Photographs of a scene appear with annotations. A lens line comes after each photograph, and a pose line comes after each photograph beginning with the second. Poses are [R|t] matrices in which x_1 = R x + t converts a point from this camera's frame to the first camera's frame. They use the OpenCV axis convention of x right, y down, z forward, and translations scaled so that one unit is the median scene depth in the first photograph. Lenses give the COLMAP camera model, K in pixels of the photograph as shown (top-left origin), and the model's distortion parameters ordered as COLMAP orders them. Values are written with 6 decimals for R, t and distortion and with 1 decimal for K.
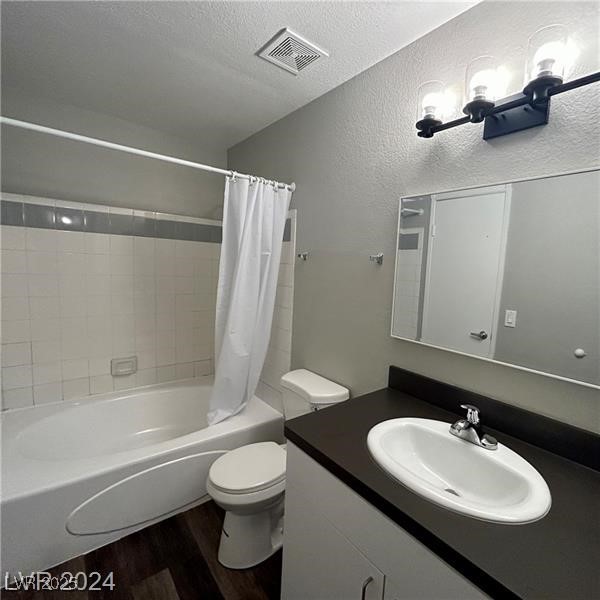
lens RADIAL K [[325.5, 0, 318.6], [0, 325.5, 300.9], [0, 0, 1]] dist [-0.000553, -0.001020]
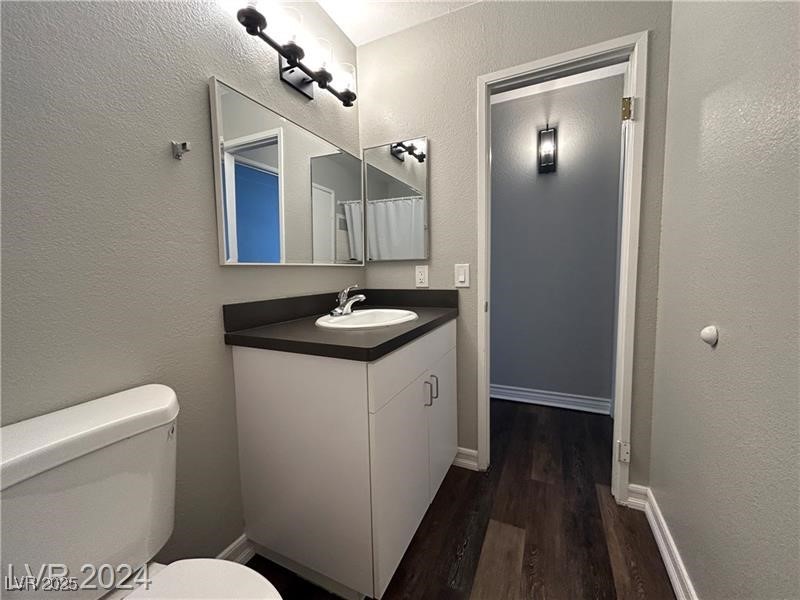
lens RADIAL K [[323.1, 0, 400.0], [0, 323.1, 300.0], [0, 0, 1]] dist [-0.001757, -0.000318]
pose [[-0.433835, -0.119240, 0.893067, -0.645914], [0.090103, 0.980493, 0.174683, 0.097246], [-0.896475, 0.156252, -0.414629, 0.979101]]
